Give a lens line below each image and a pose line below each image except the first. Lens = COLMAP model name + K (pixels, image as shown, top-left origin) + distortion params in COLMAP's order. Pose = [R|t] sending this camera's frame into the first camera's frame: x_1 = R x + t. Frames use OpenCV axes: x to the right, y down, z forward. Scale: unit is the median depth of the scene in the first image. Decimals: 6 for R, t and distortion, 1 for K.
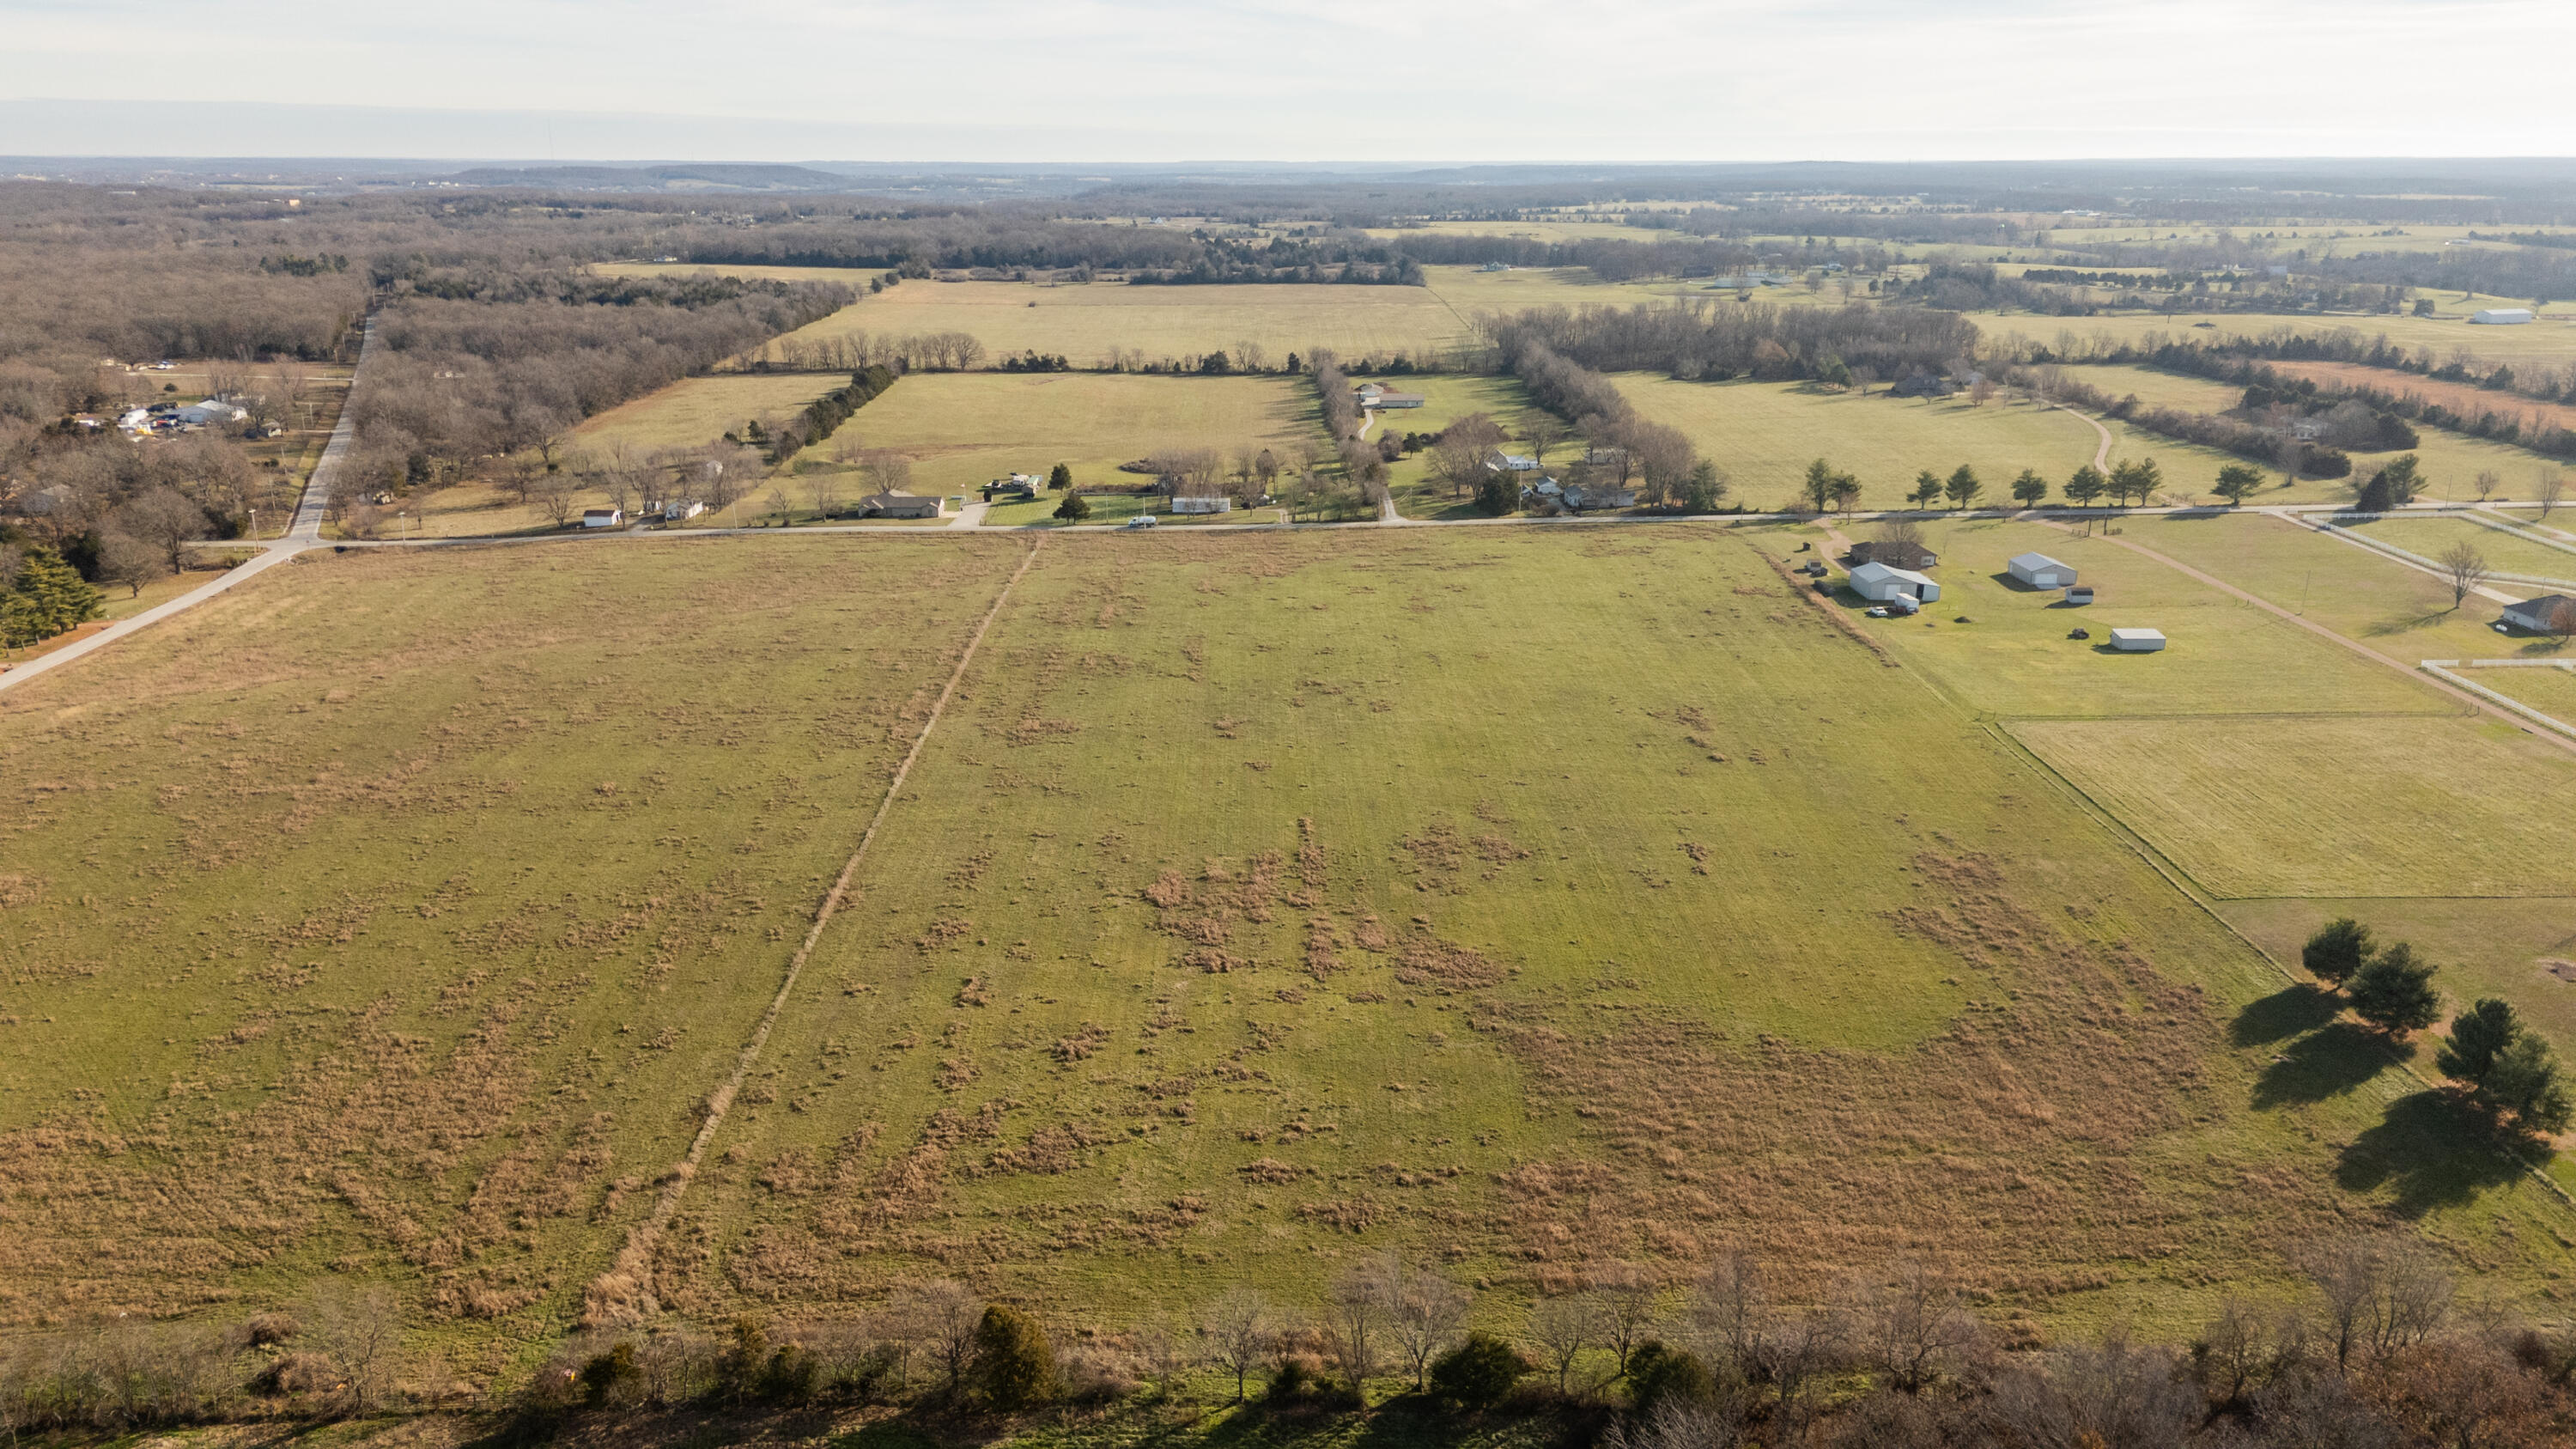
lens RADIAL K [[1876.1, 0, 1294.6], [0, 1876.1, 742.8], [0, 0, 1]] dist [0.107463, -0.127916]
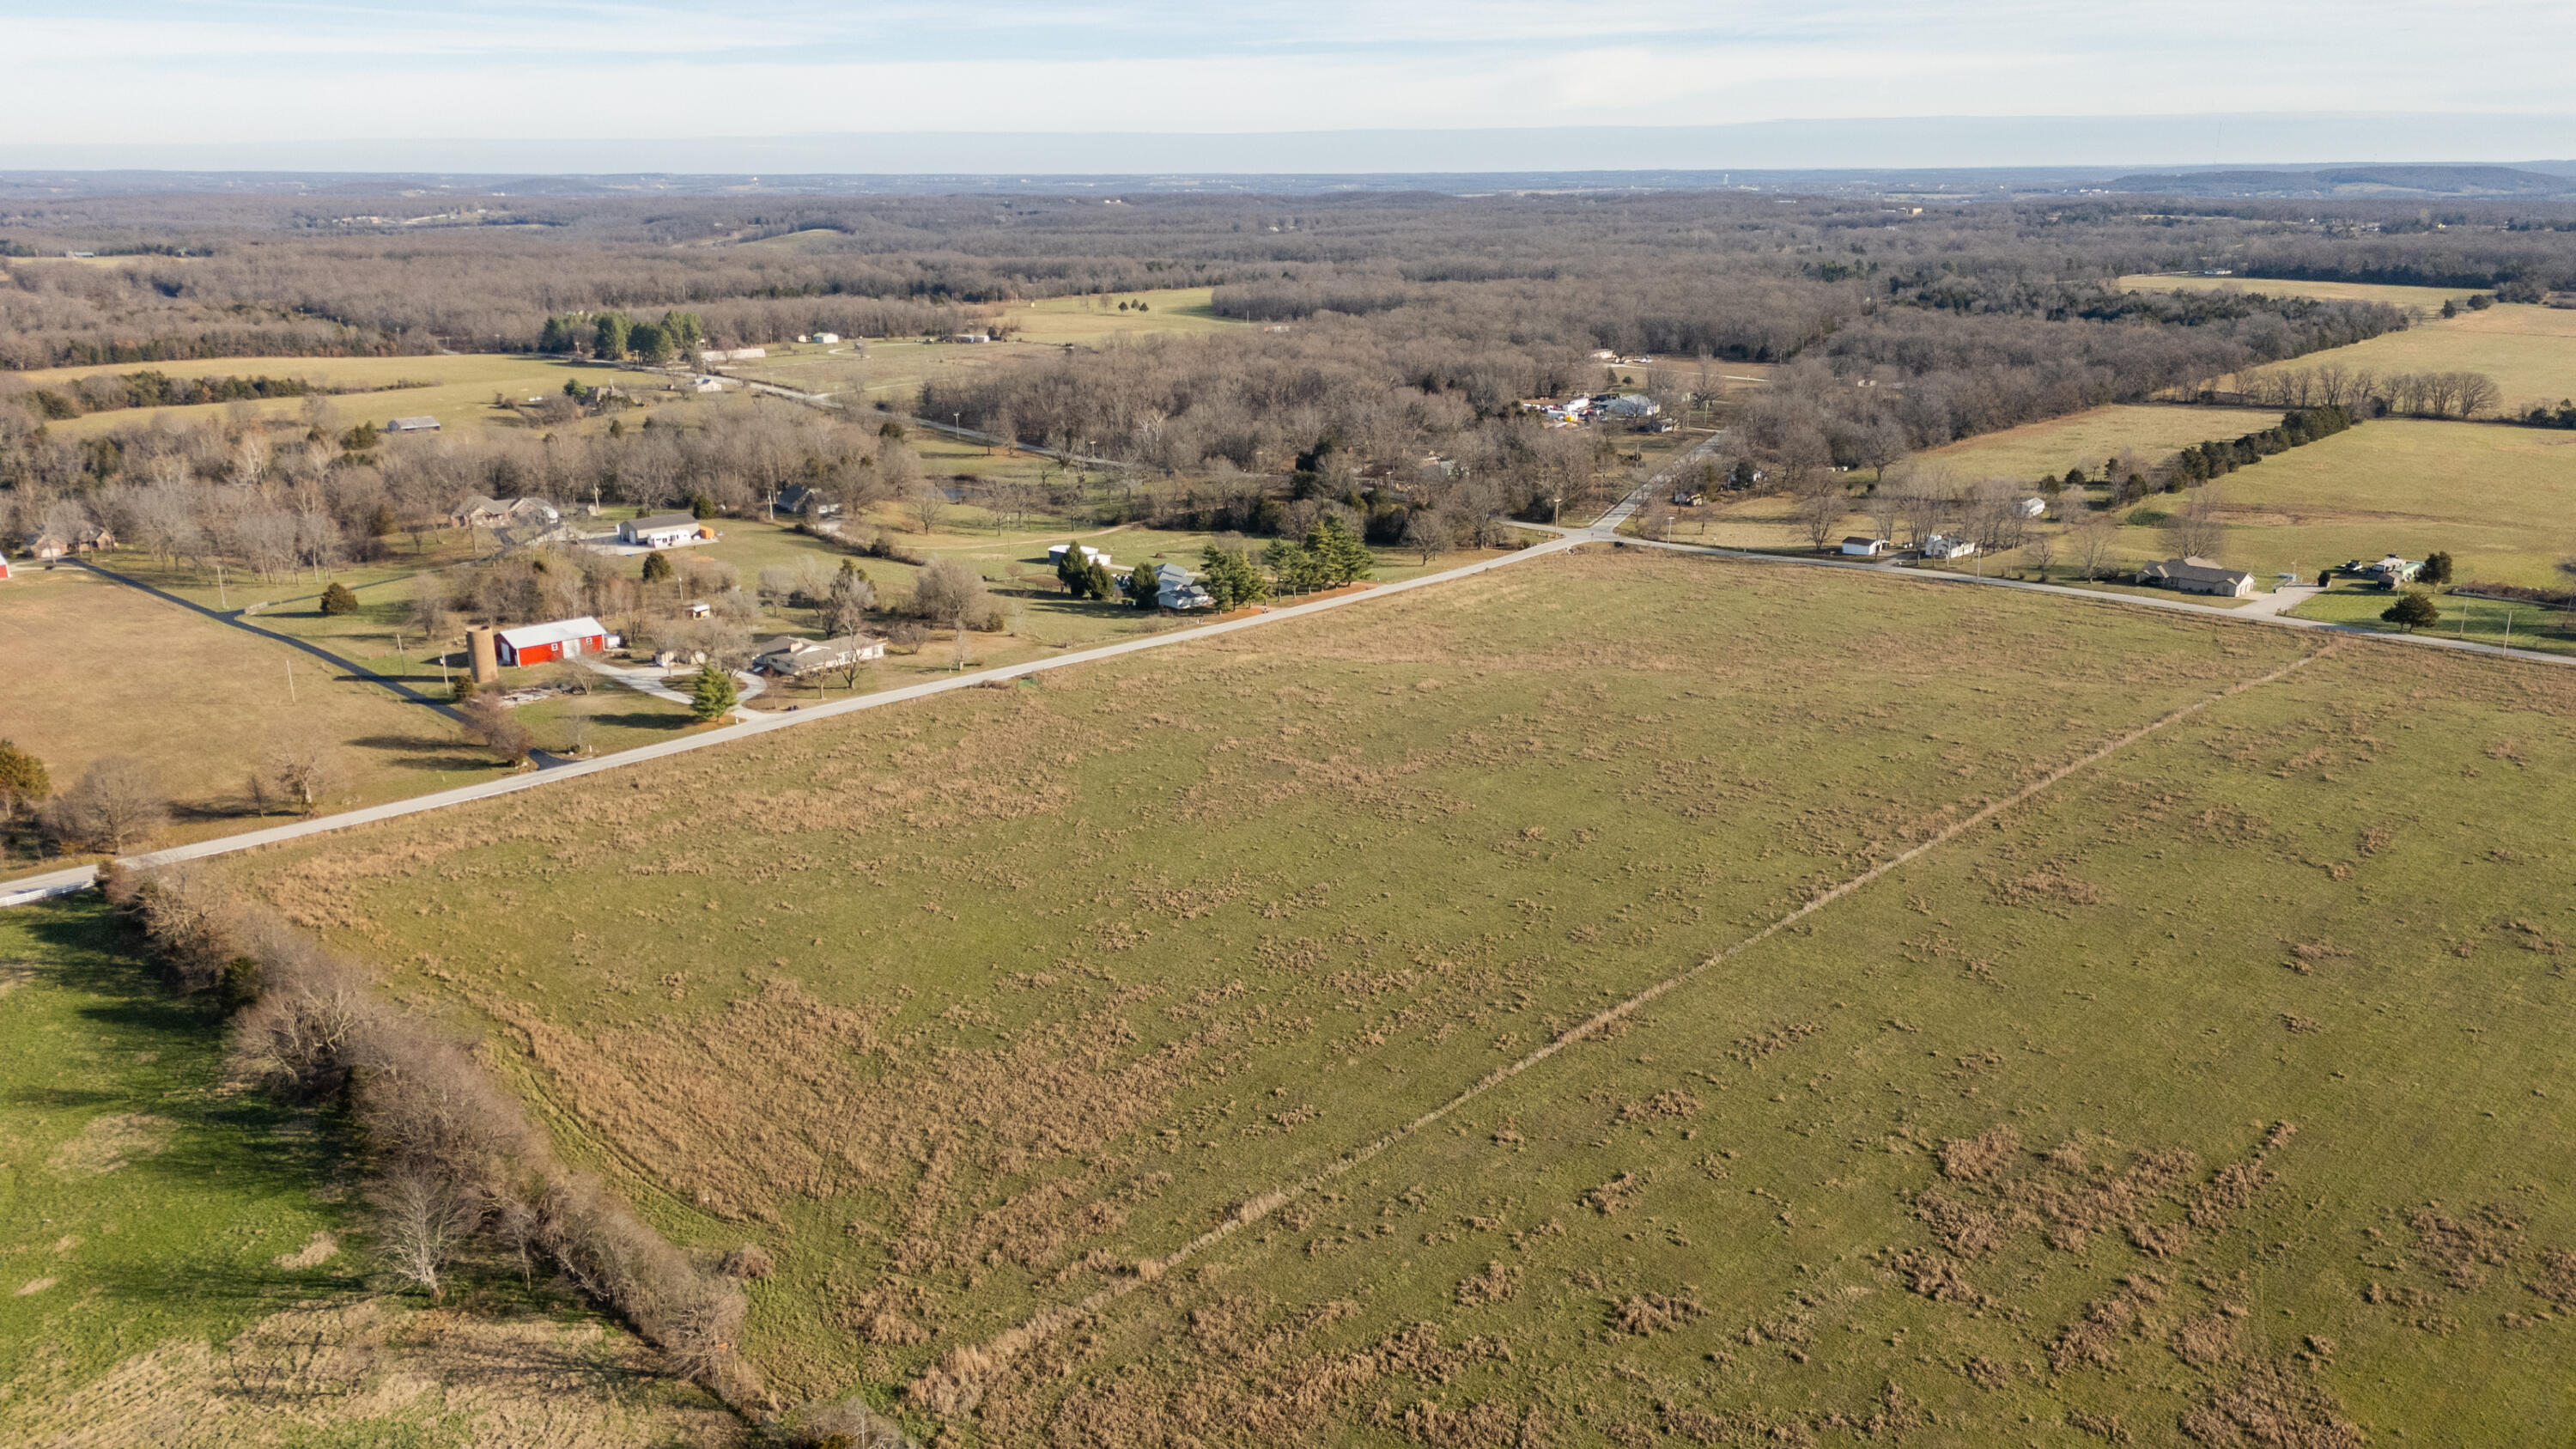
lens RADIAL K [[1882.7, 0, 1292.7], [0, 1882.7, 728.6], [0, 0, 1]] dist [0.076663, -0.066956]
pose [[0.696902, 0.201951, -0.688145, 0.102571], [-0.208932, 0.975083, 0.074568, -0.038148], [0.686058, 0.091809, 0.721731, 0.119467]]
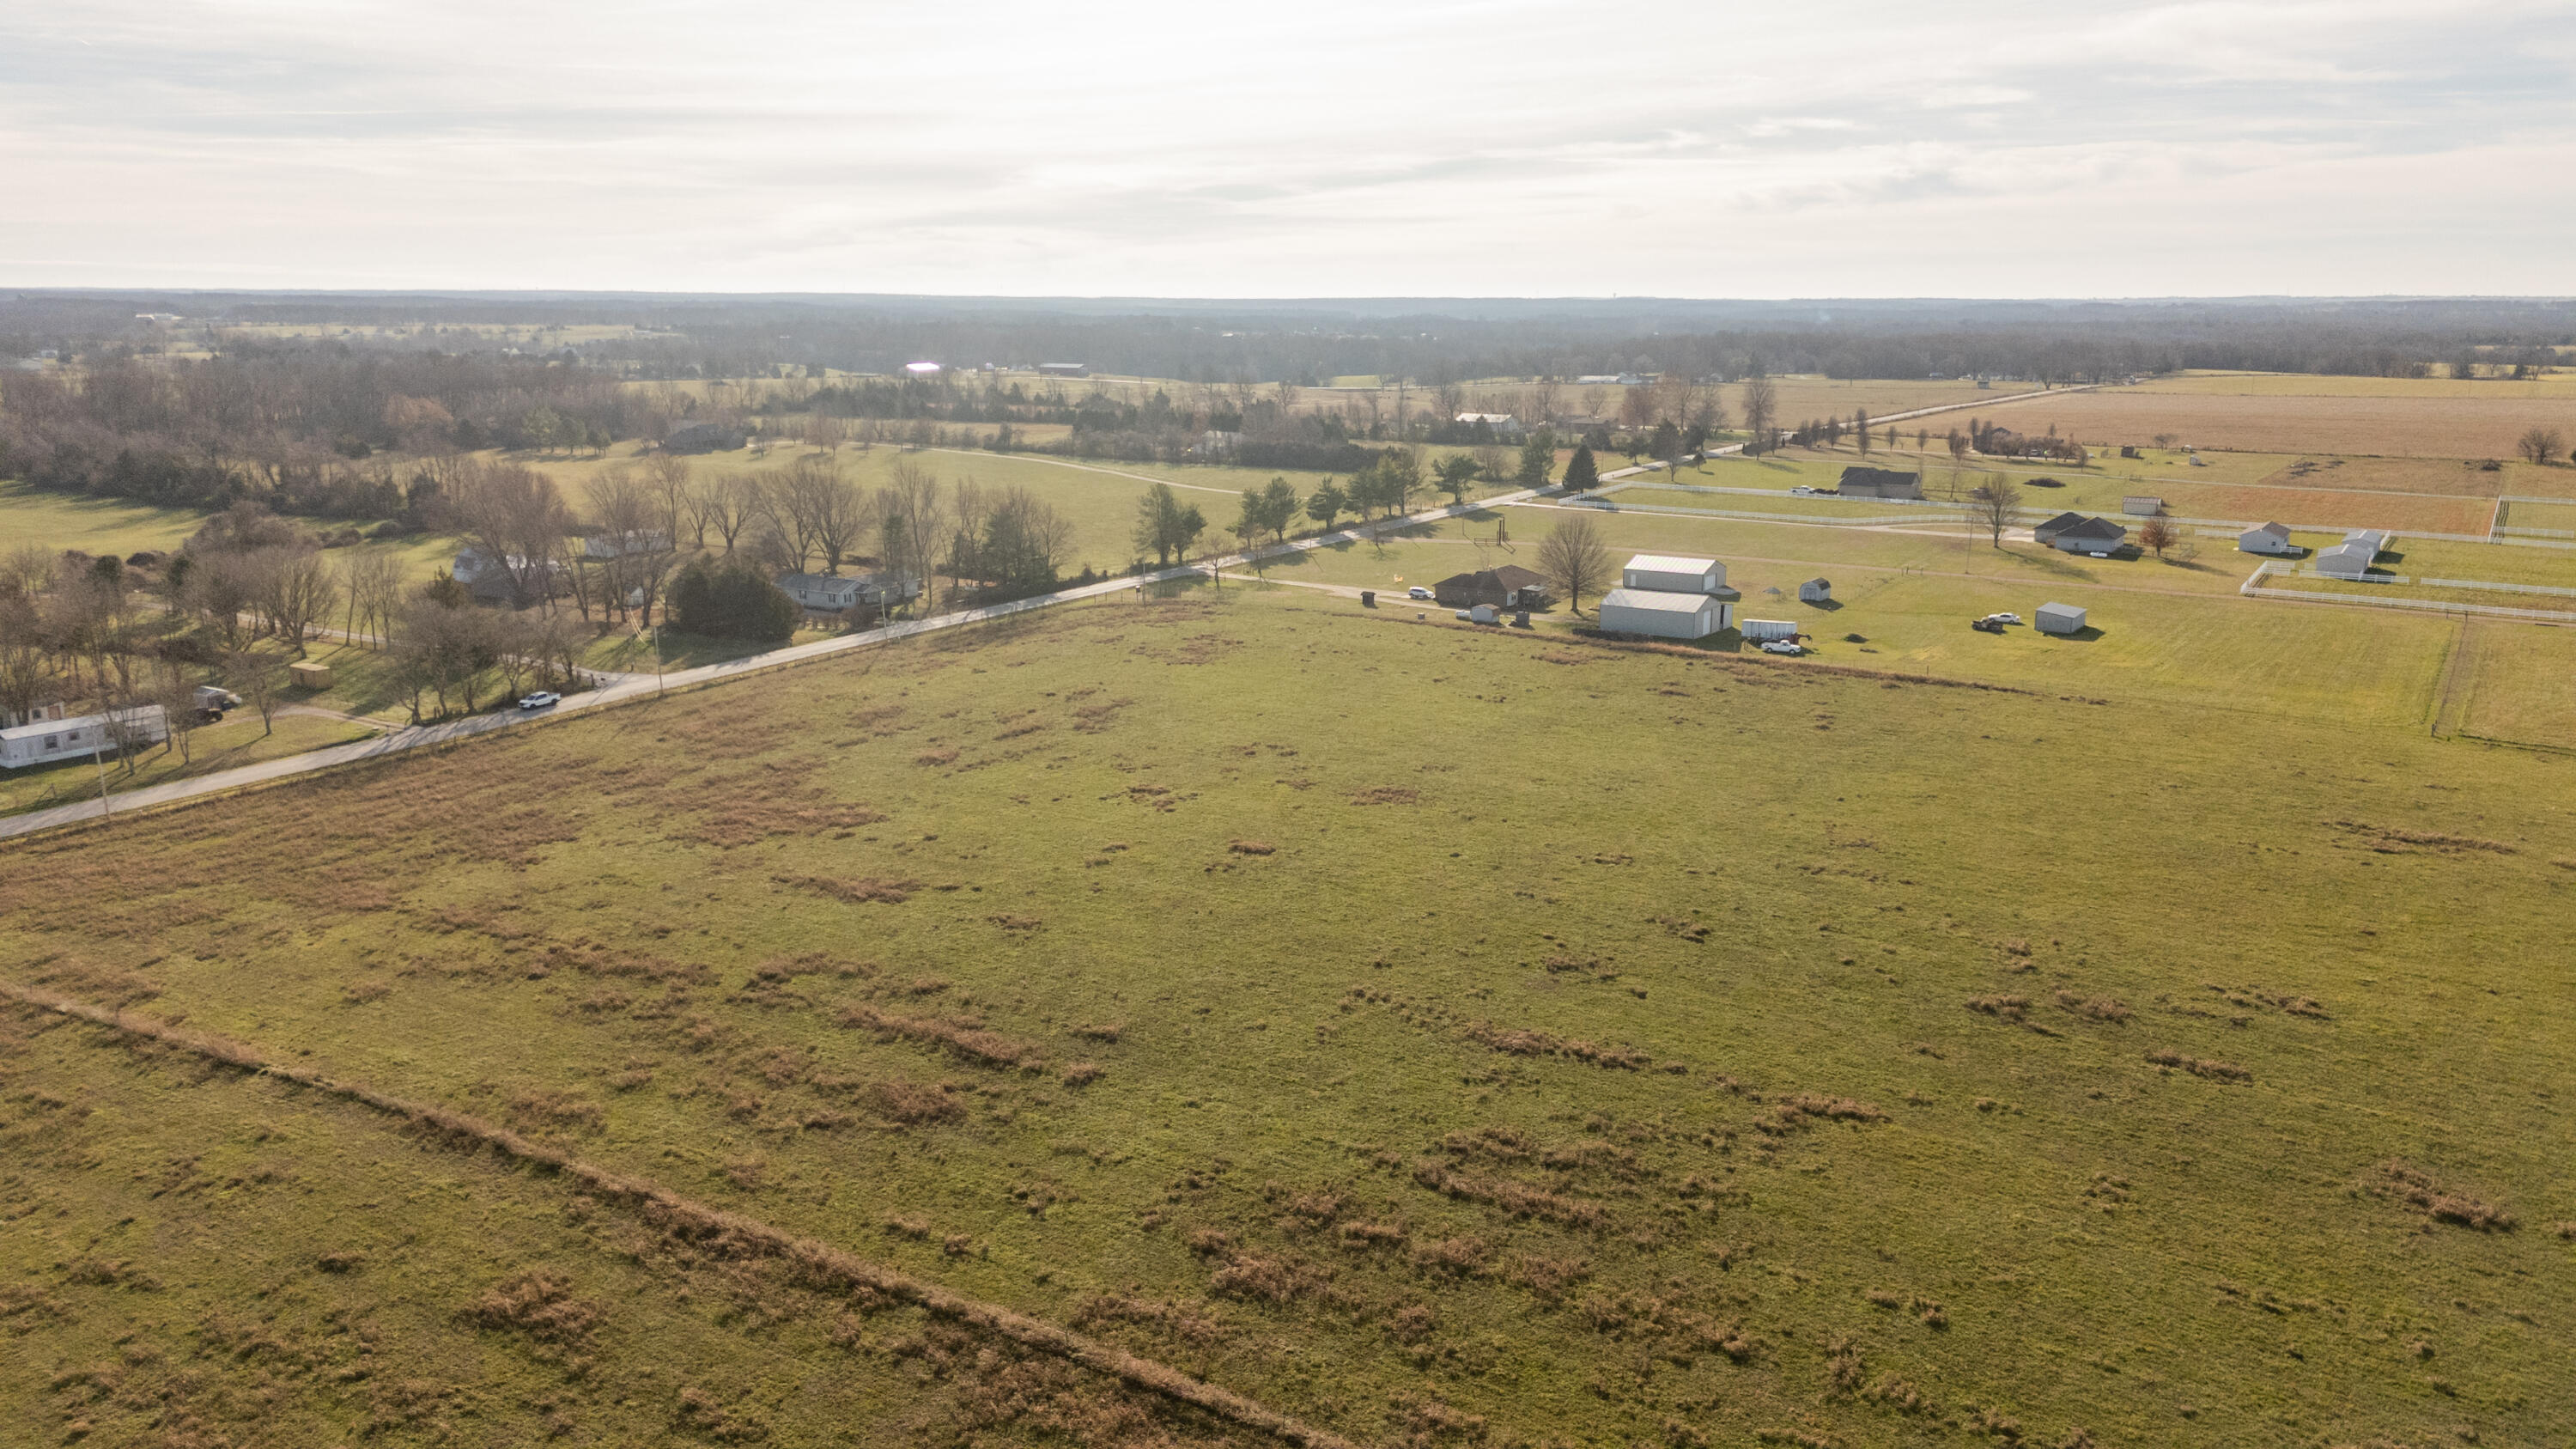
lens RADIAL K [[1901.2, 0, 1309.6], [0, 1901.2, 516.5], [0, 0, 1]] dist [0.078912, -0.062812]
pose [[0.546070, -0.090979, 0.832785, -0.227008], [0.241032, 0.969114, -0.052176, -0.085324], [-0.802316, 0.229220, 0.551133, 0.552281]]
